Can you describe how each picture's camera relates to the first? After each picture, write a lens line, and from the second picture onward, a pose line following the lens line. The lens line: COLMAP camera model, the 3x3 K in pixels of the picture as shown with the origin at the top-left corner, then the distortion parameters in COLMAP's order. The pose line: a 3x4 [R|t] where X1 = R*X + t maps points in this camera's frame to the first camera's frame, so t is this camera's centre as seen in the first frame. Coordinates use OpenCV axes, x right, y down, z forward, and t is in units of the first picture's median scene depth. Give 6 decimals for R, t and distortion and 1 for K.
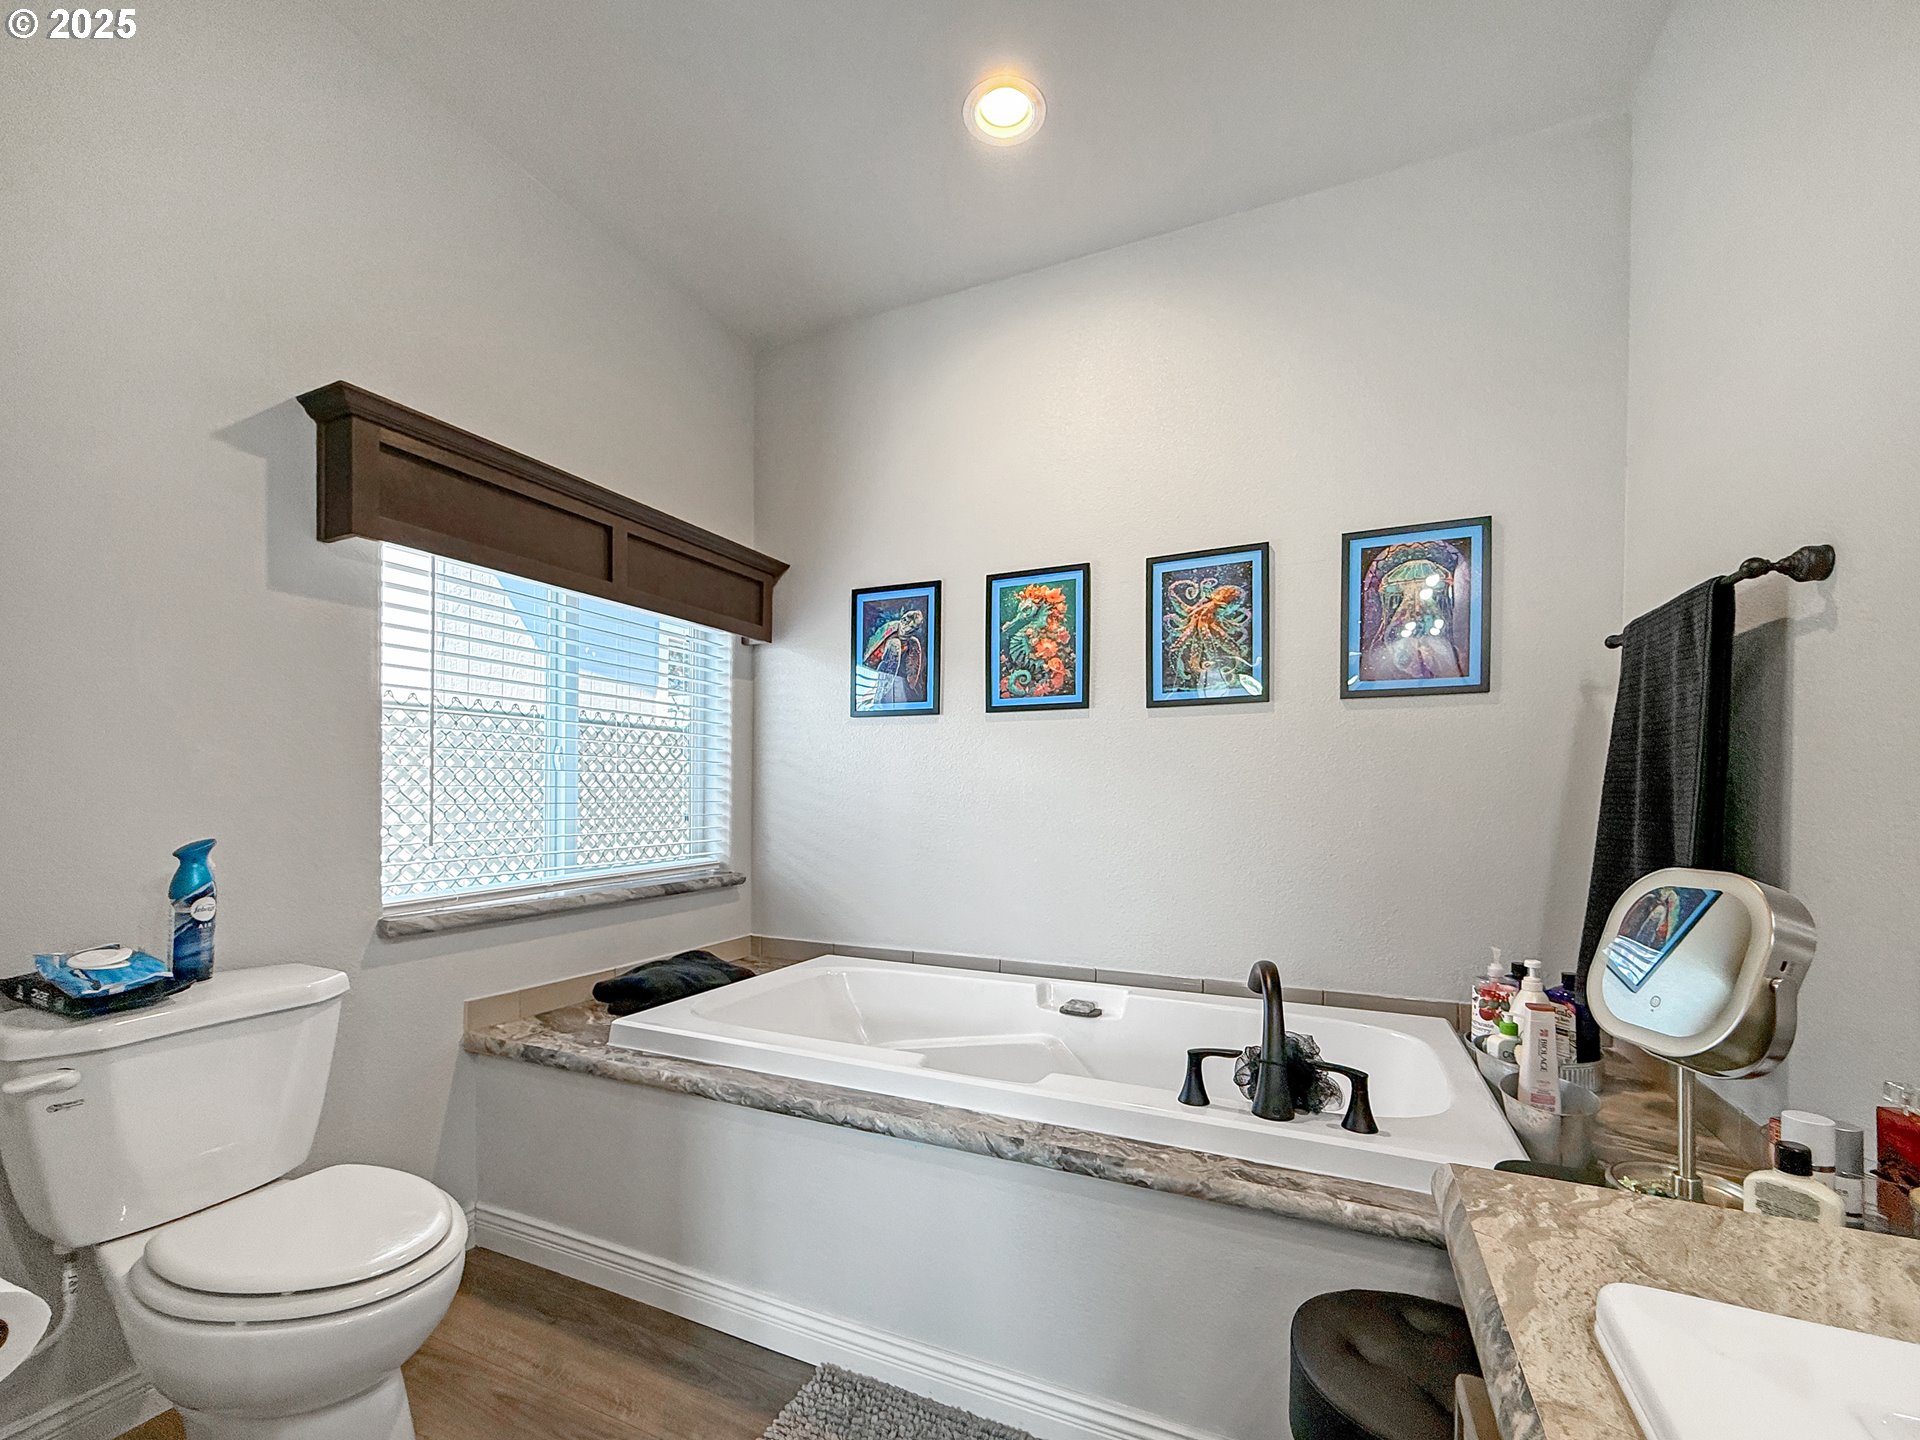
lens RADIAL K [[776.9, 0, 979.9], [0, 776.9, 809.3], [0, 0, 1]] dist [-0.003356, 0.000183]
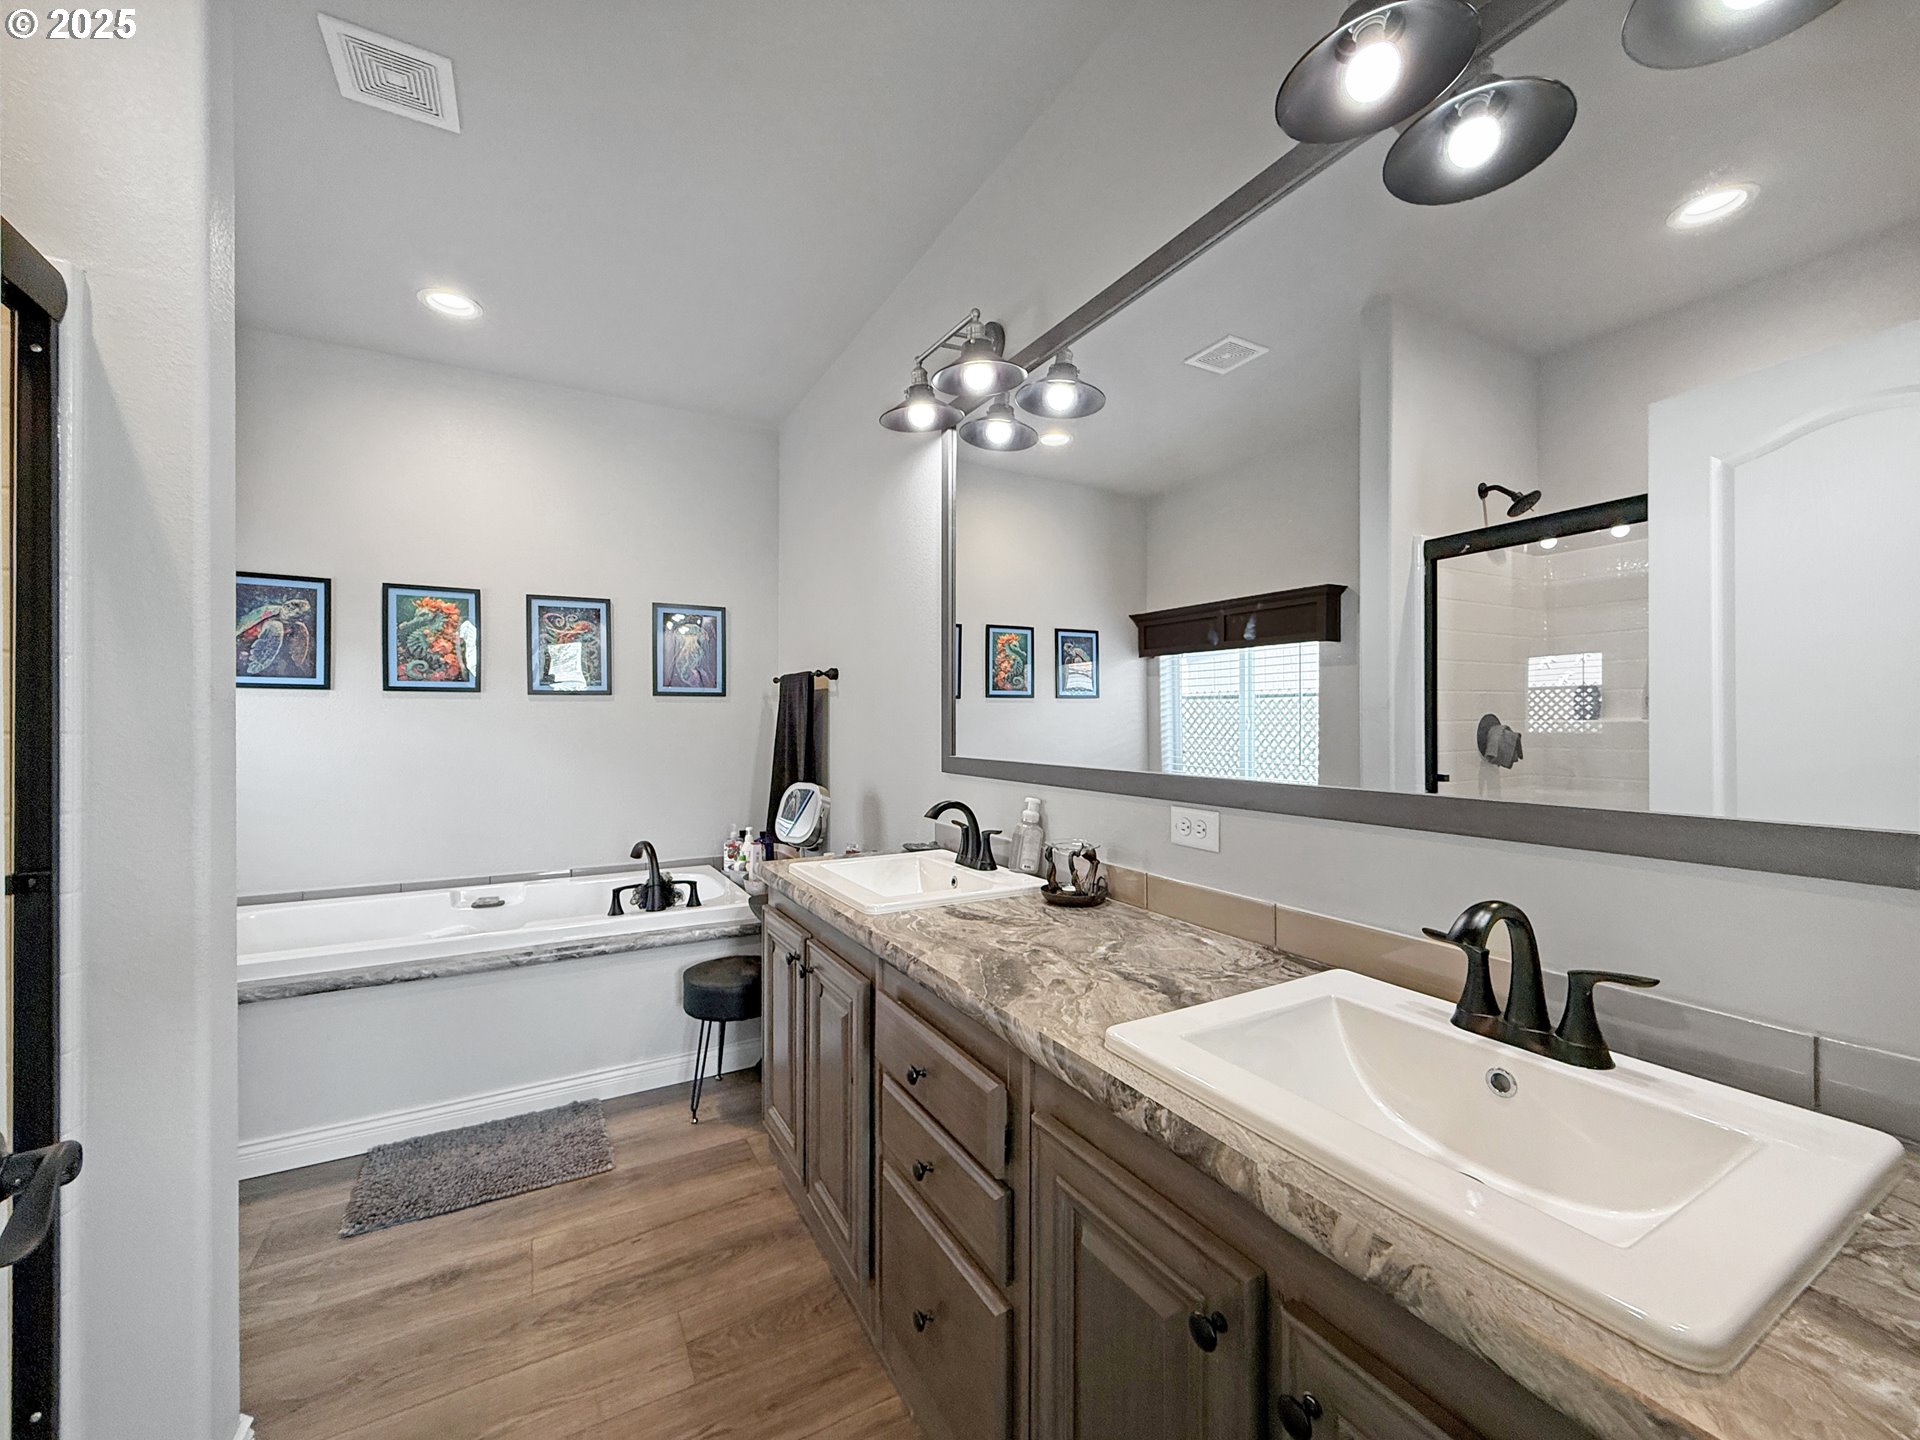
lens RADIAL K [[776.9, 0, 960.5], [0, 776.9, 722.0], [0, 0, 1]] dist [-0.003356, 0.000183]
pose [[0.592610, -0.006402, 0.805464, -0.516149], [0.015854, 0.999867, -0.003717, -0.061319], [-0.805333, 0.014973, 0.592633, -0.577897]]
